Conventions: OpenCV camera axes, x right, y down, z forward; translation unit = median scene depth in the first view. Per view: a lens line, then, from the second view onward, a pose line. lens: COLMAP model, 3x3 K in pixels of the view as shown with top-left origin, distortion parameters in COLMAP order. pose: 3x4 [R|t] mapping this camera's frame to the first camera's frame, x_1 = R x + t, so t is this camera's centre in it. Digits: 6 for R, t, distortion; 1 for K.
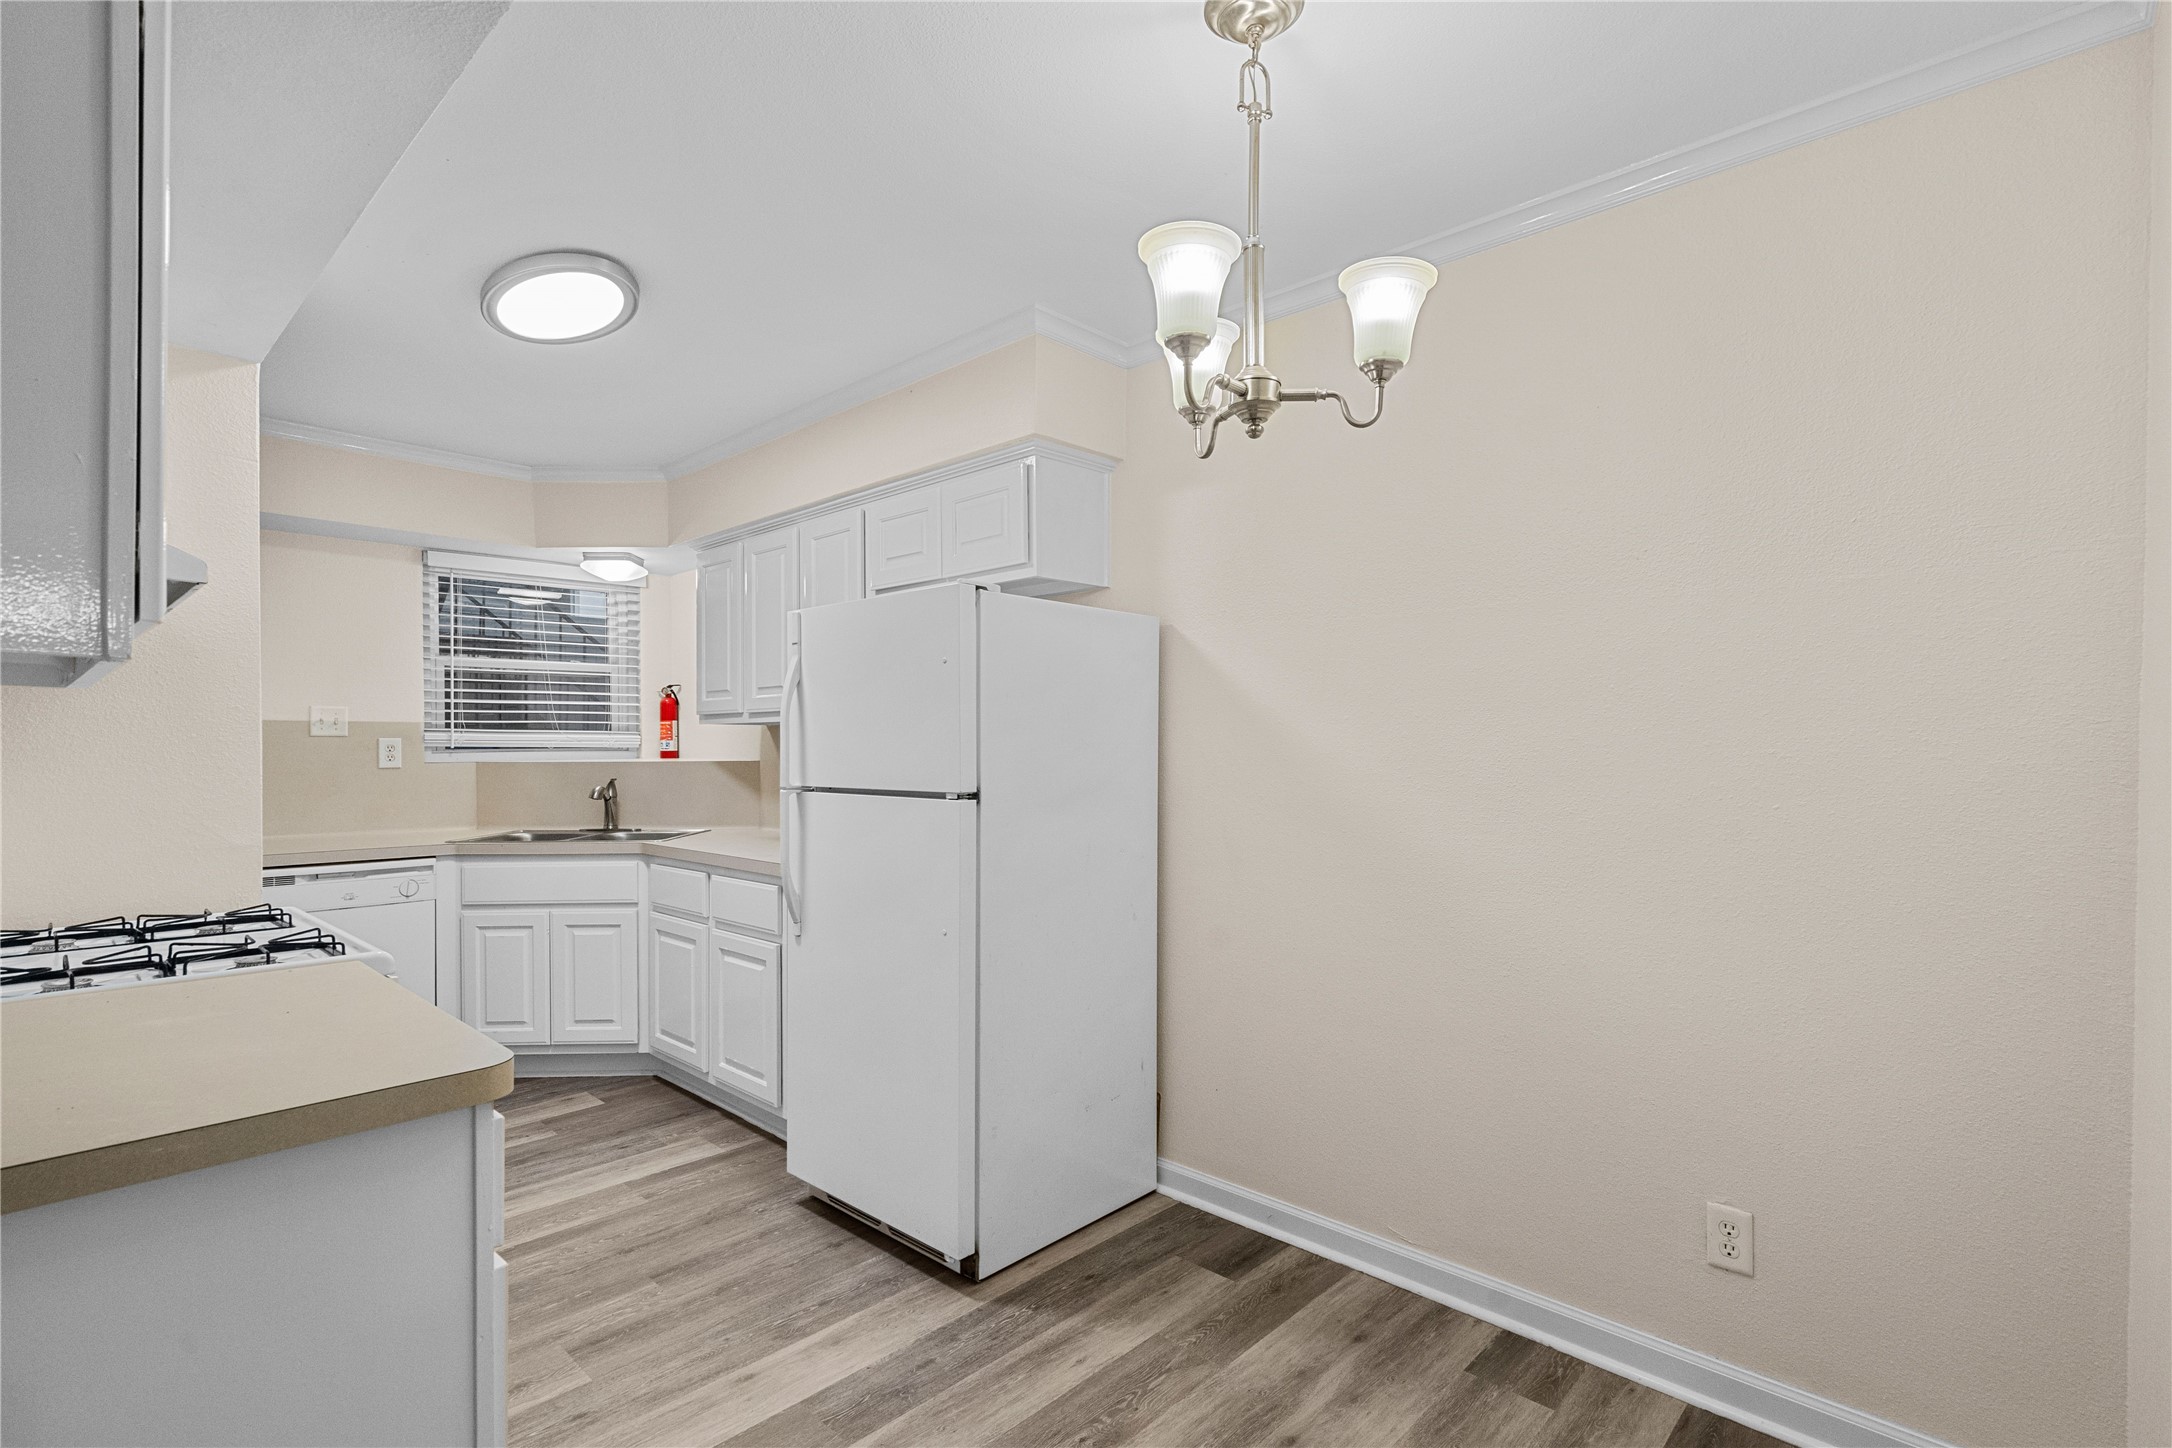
lens RADIAL K [[1005.1, 0, 1089.2], [0, 1005.1, 736.8], [0, 0, 1]] dist [0.006290, 0.000577]
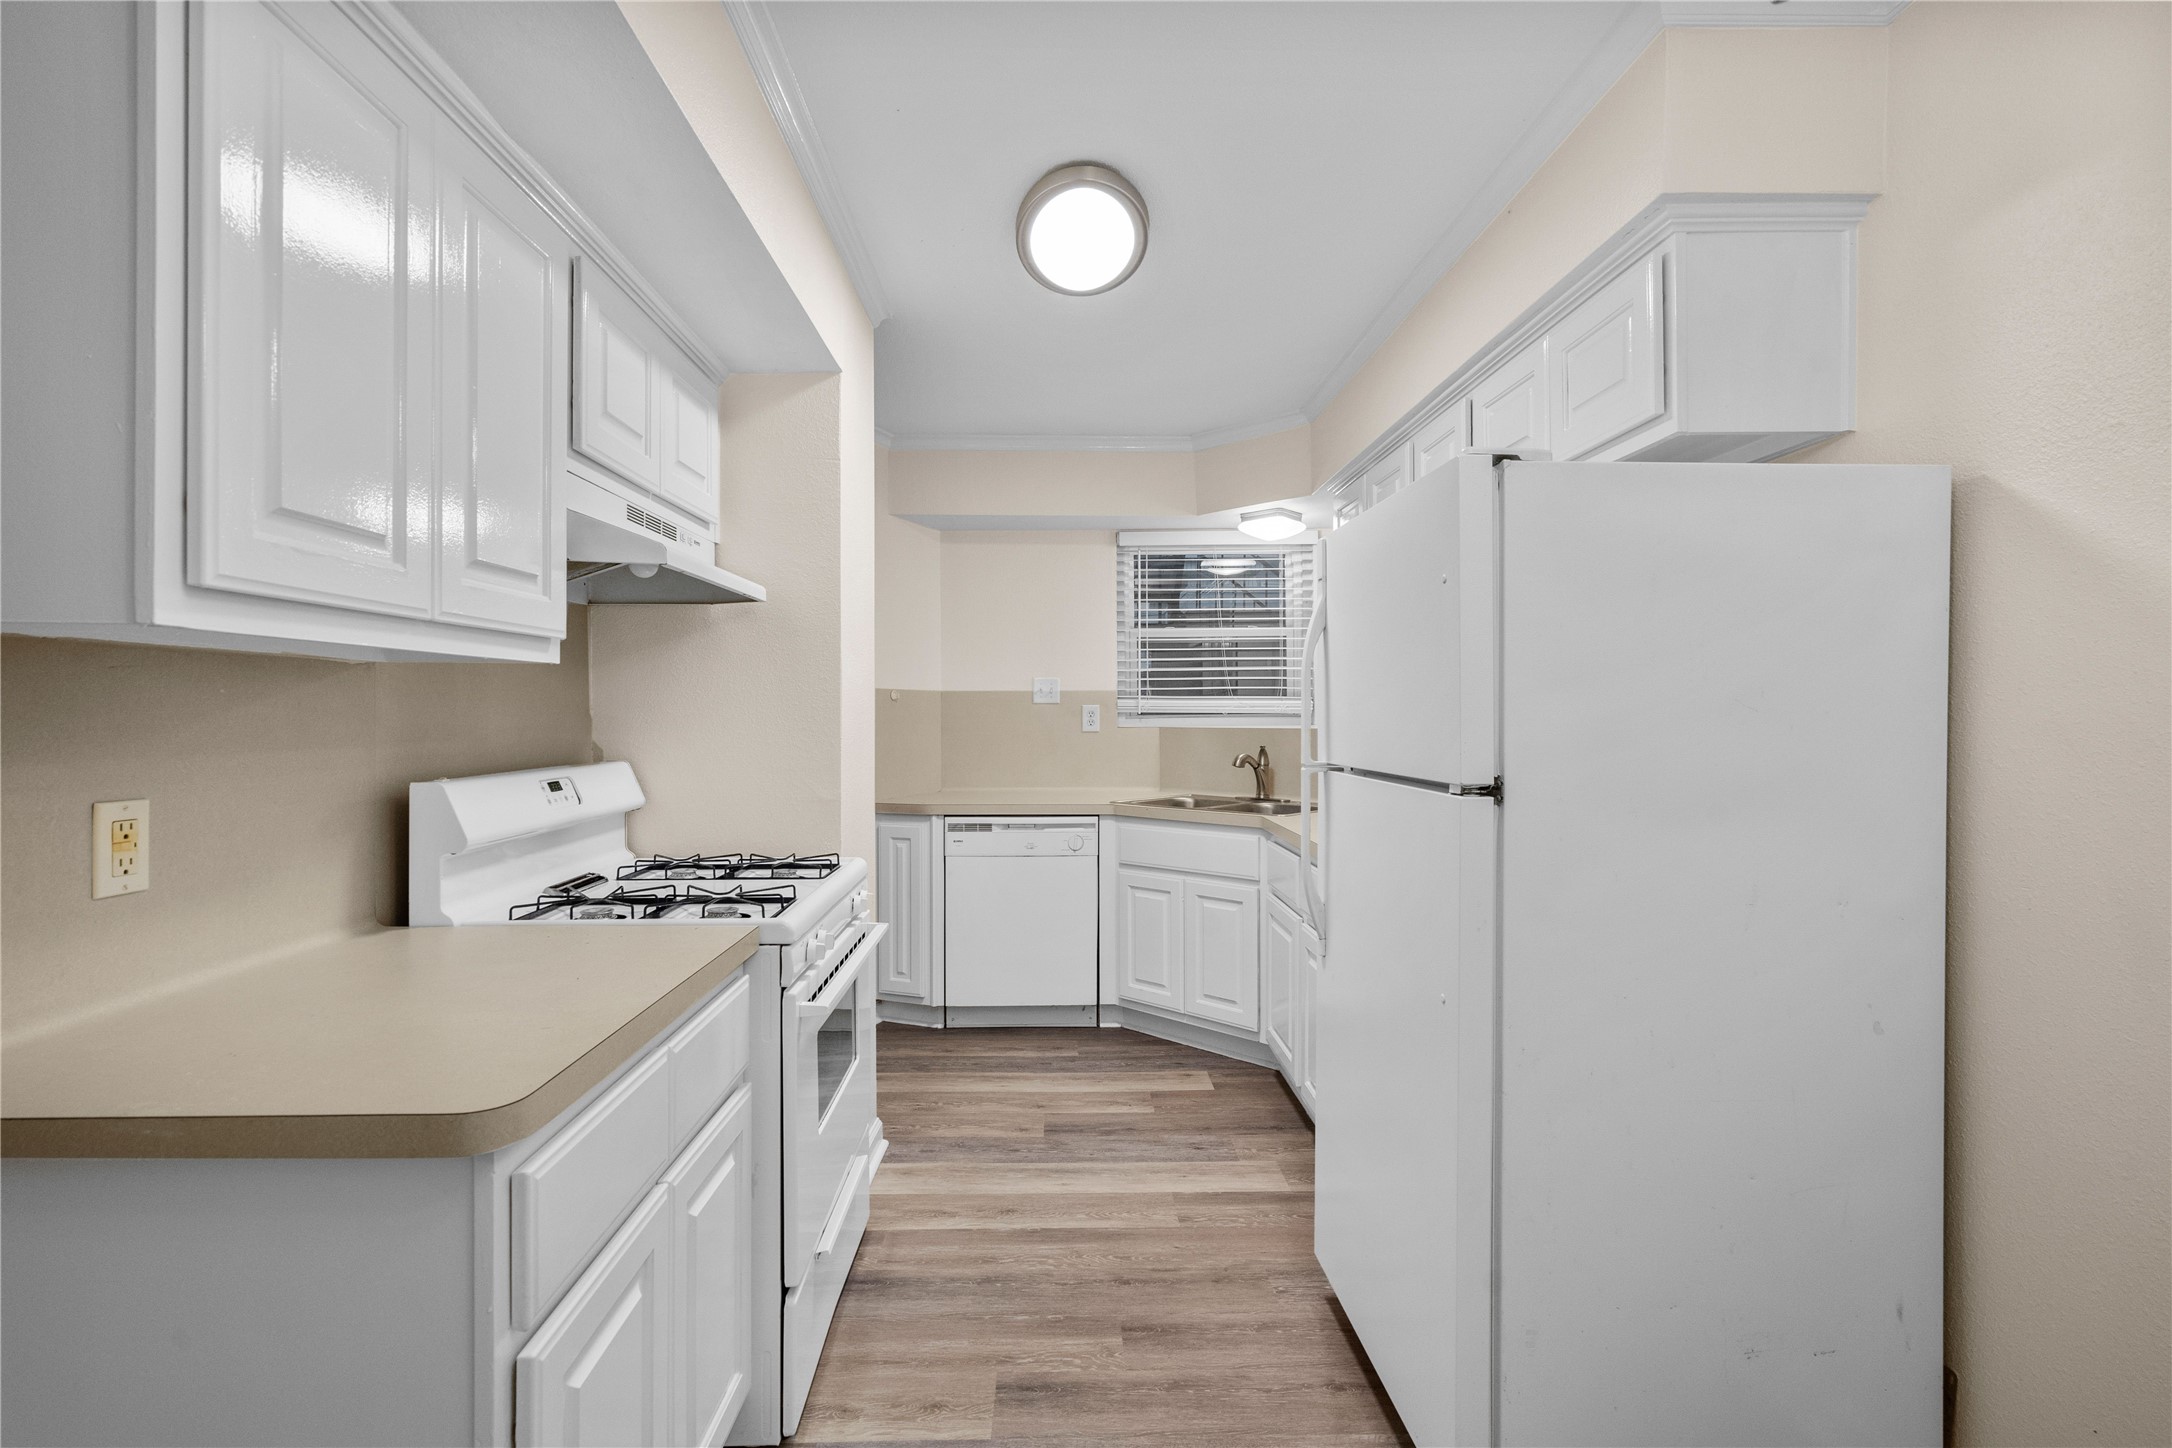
lens RADIAL K [[1005.1, 0, 1080.3], [0, 1005.1, 713.3], [0, 0, 1]] dist [0.006290, 0.000577]
pose [[0.704769, 0.000664, -0.709437, 0.099877], [0.006819, 0.999947, 0.007710, 0.002387], [0.709404, -0.010272, 0.704727, 0.247795]]
